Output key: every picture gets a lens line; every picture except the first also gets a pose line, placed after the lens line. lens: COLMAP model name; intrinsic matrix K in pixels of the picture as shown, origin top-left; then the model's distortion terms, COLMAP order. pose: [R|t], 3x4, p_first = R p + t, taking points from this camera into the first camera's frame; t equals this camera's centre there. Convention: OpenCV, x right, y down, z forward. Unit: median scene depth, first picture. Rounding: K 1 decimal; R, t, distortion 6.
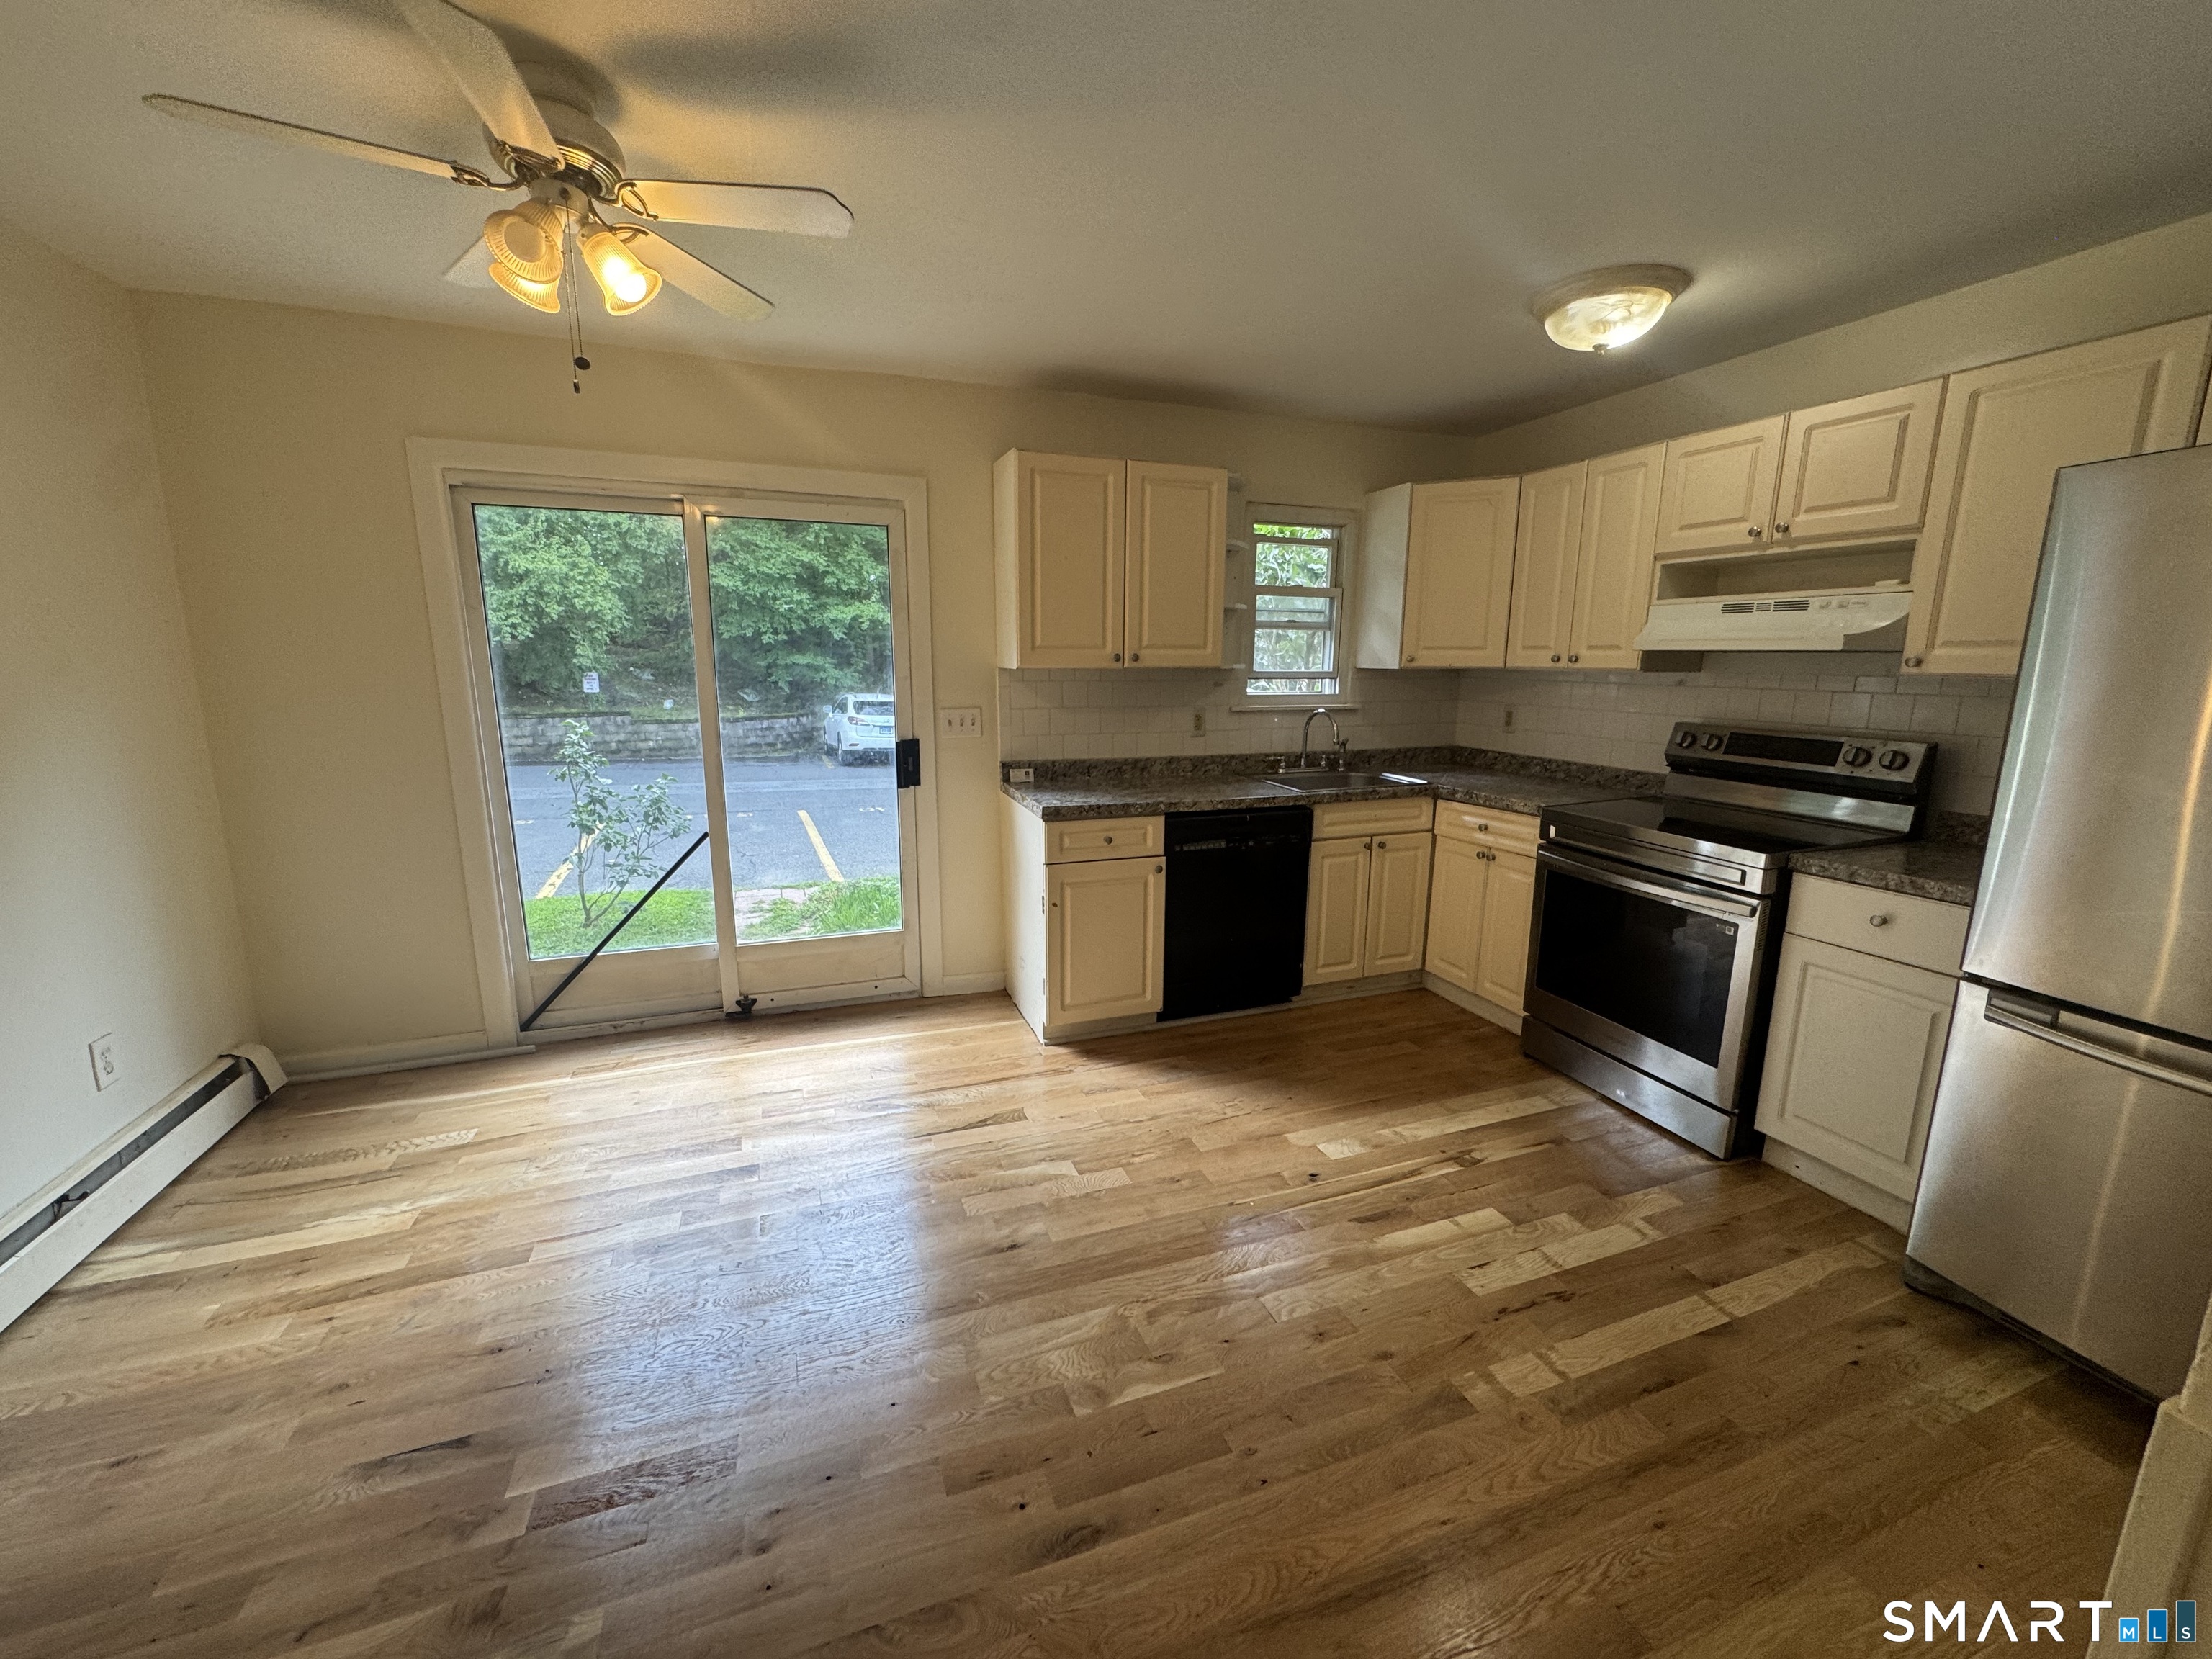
lens RADIAL K [[883.6, 0, 1106.0], [0, 883.6, 829.5], [0, 0, 1]] dist [-0.001965, -0.000078]
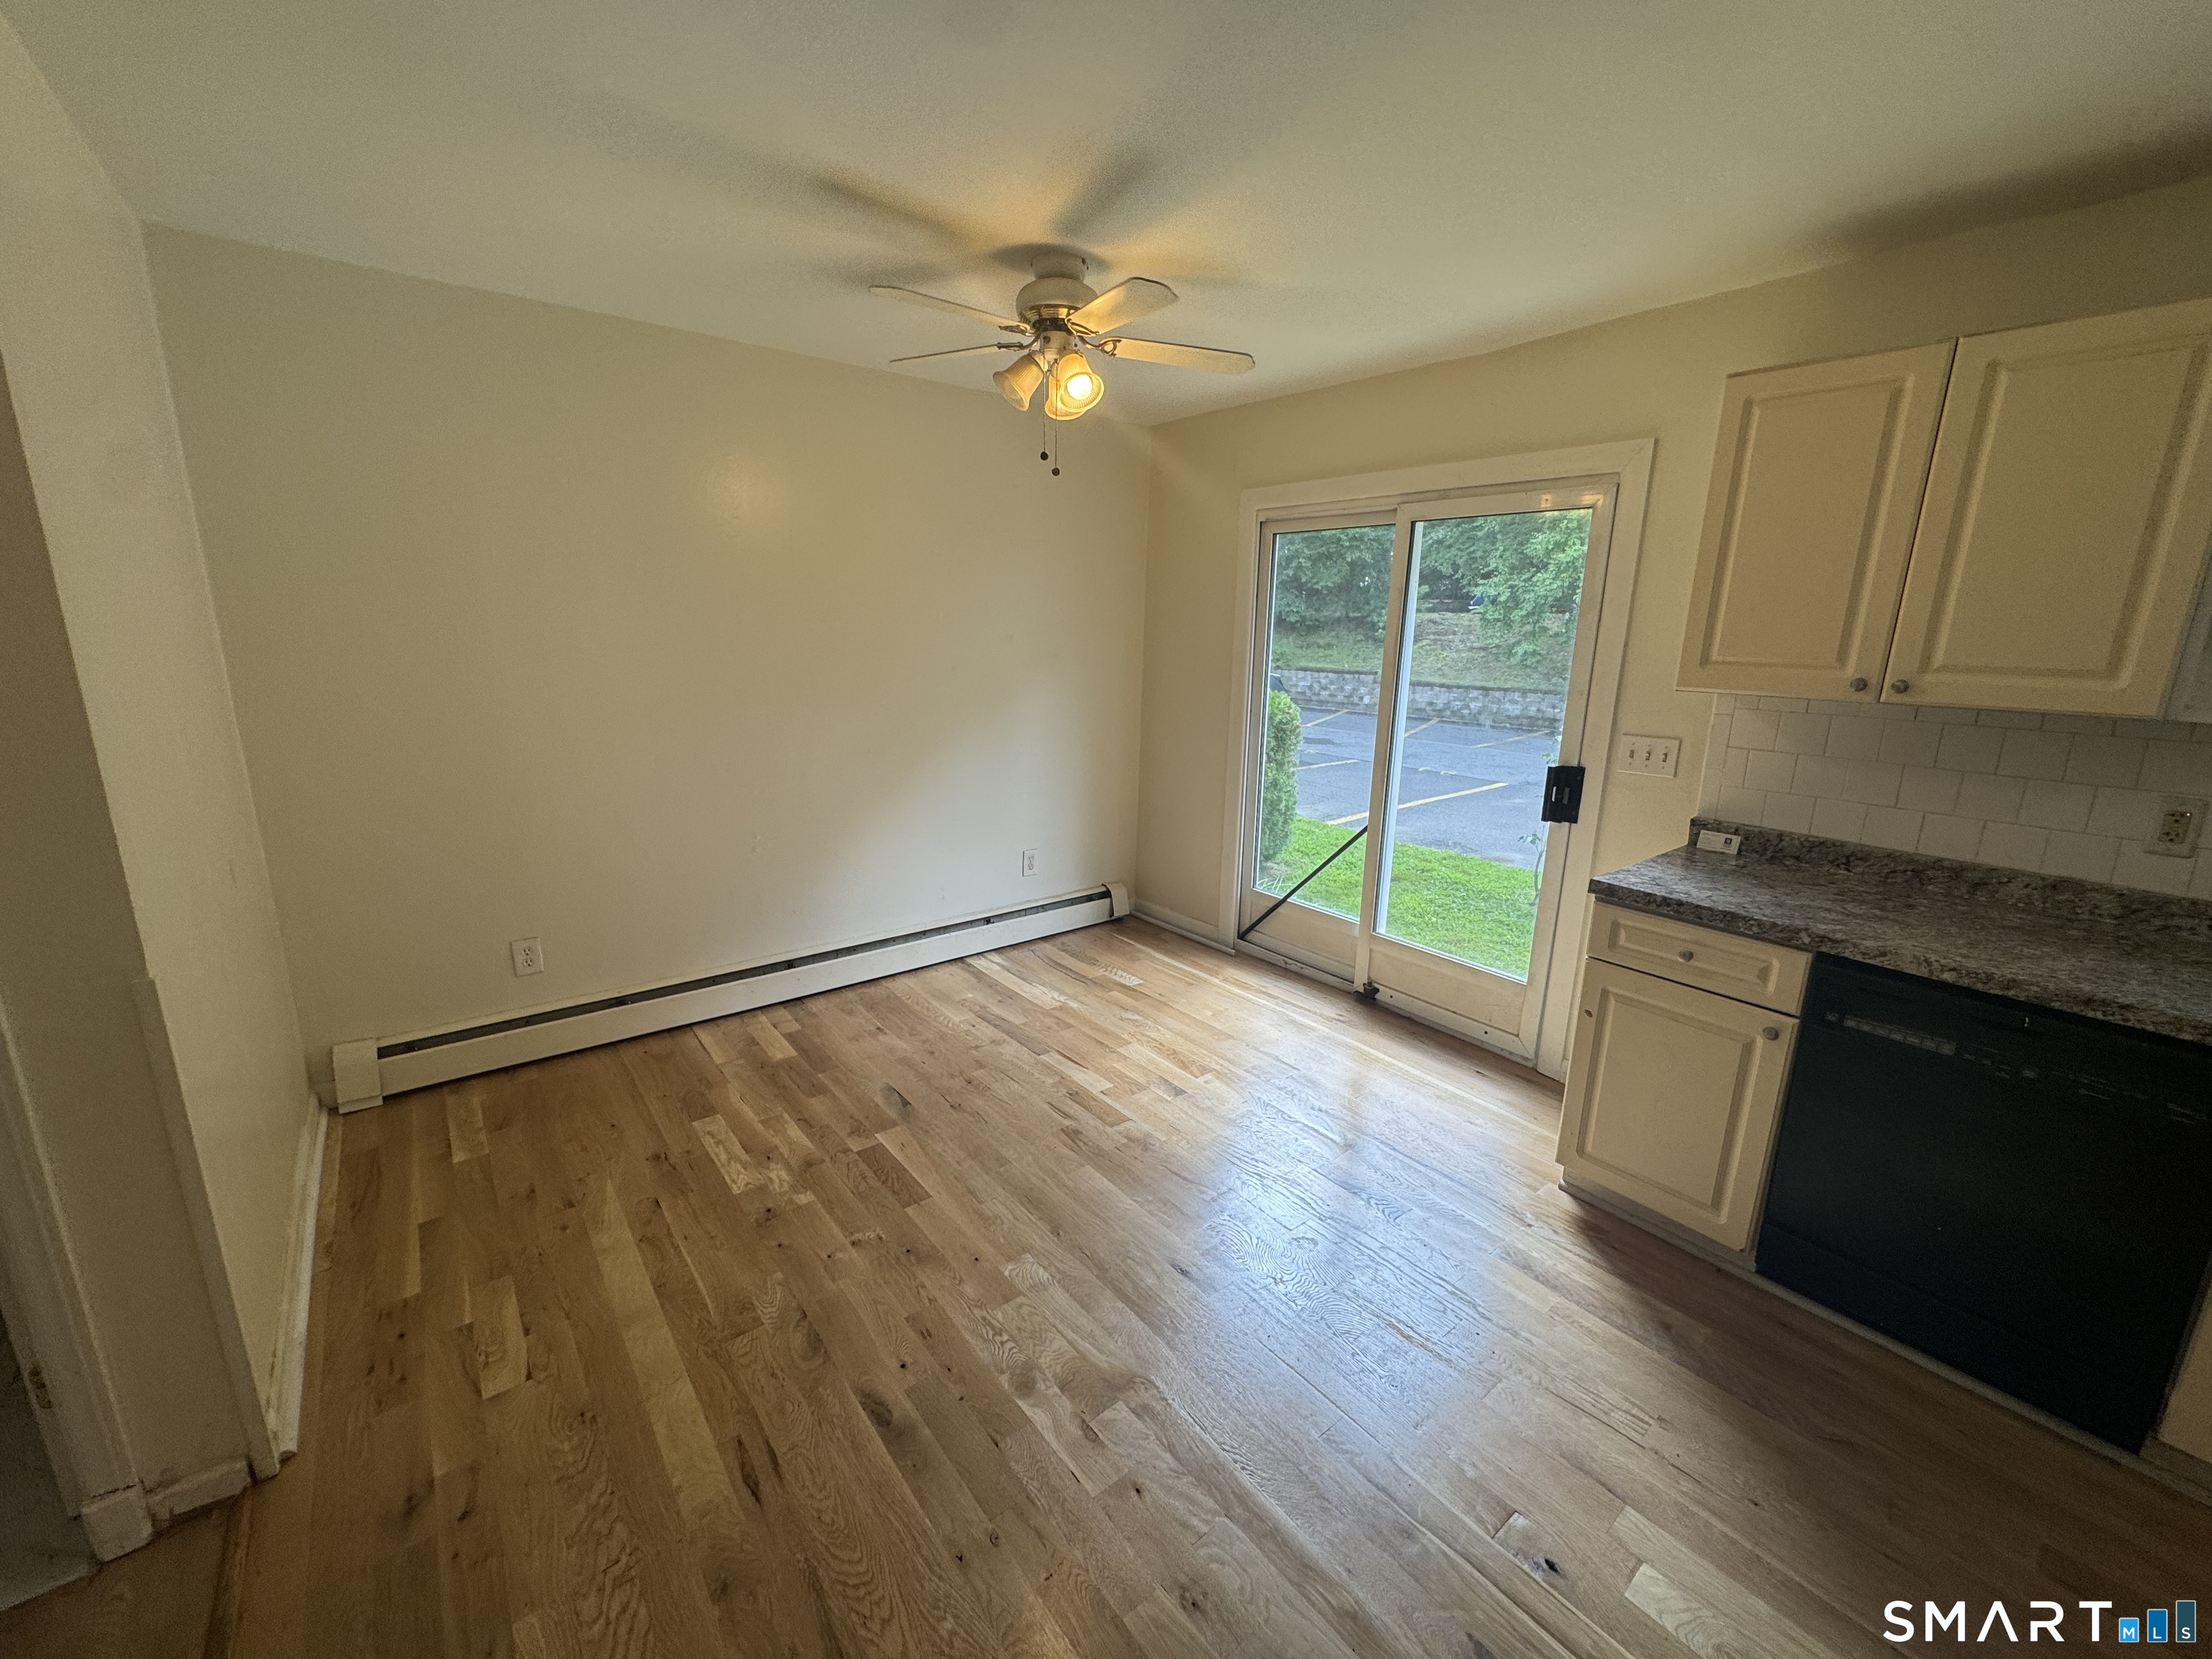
lens RADIAL K [[883.6, 0, 1106.0], [0, 883.6, 829.5], [0, 0, 1]] dist [-0.001965, -0.000078]
pose [[0.309522, 0.217018, -0.925797, 0.454627], [-0.197961, 0.966982, 0.160489, -0.098946], [0.930058, 0.133597, 0.342263, 0.347630]]
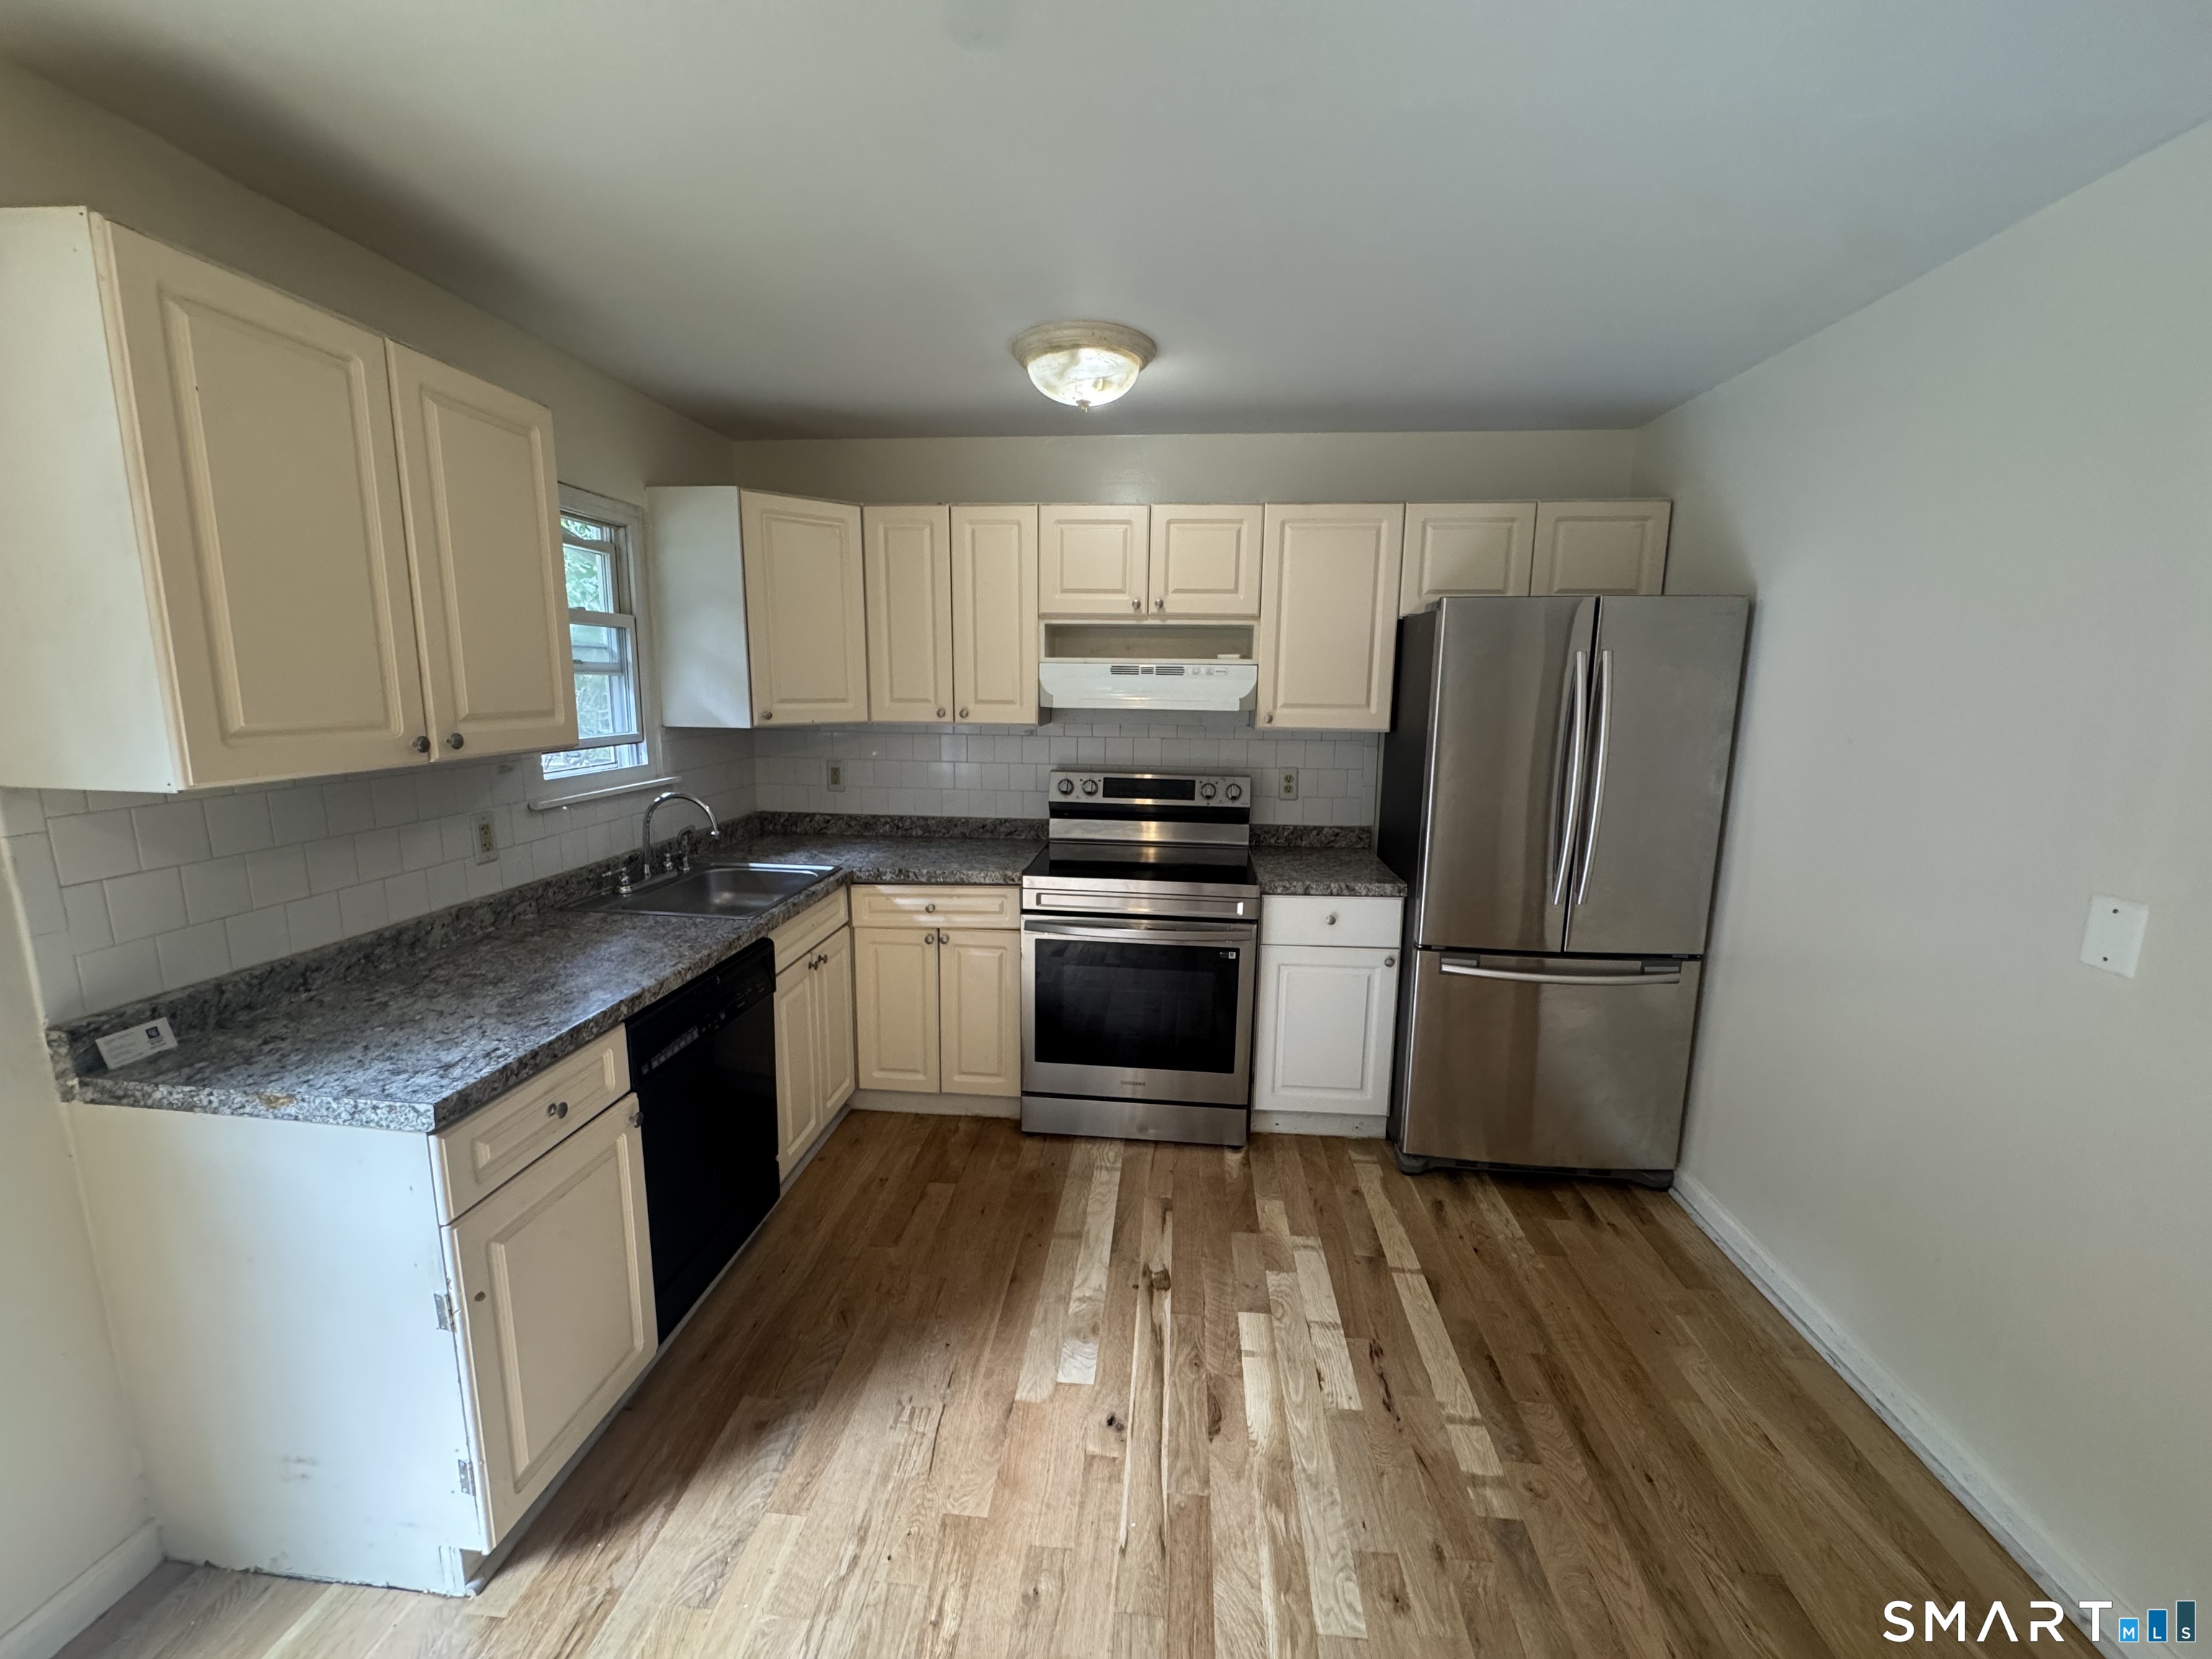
lens RADIAL K [[883.6, 0, 1106.0], [0, 883.6, 829.5], [0, 0, 1]] dist [-0.001965, -0.000078]
pose [[0.429246, -0.152083, 0.890291, -0.282062], [0.164596, 0.982387, 0.088457, -0.135648], [-0.888063, 0.108569, 0.446718, 0.474142]]
